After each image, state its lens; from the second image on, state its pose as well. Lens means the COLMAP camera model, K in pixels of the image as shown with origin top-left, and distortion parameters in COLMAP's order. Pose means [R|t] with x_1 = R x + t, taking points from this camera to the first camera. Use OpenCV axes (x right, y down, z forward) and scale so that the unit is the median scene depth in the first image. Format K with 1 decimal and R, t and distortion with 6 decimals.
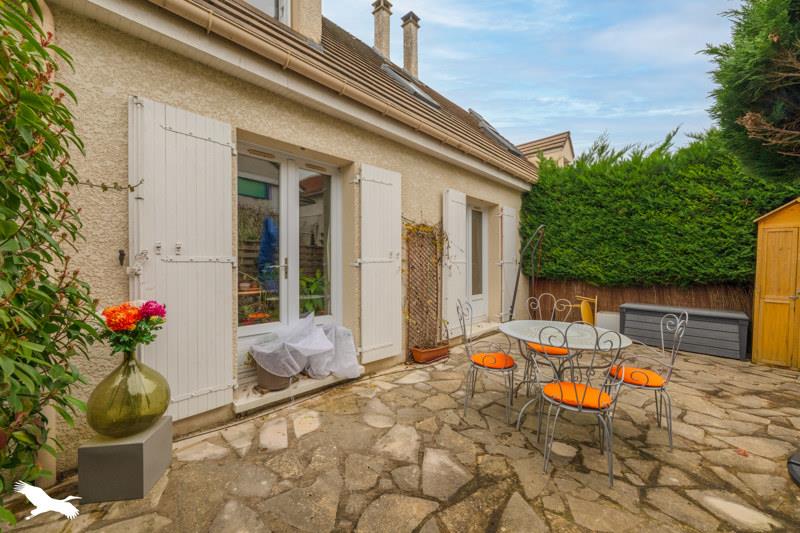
lens RADIAL K [[310.4, 0, 400.9], [0, 310.4, 265.1], [0, 0, 1]] dist [0.000508, 0.000381]
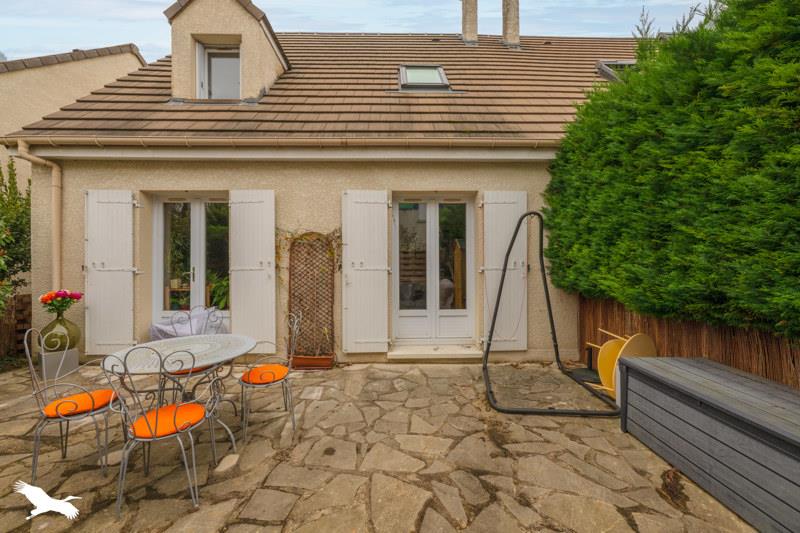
lens RADIAL K [[310.4, 0, 400.3], [0, 310.4, 265.3], [0, 0, 1]] dist [0.000508, 0.000381]
pose [[0.709743, -0.002134, -0.704457, 1.137055], [-0.001180, 0.999990, -0.004219, -0.023059], [0.704459, 0.003826, 0.709734, 0.555644]]
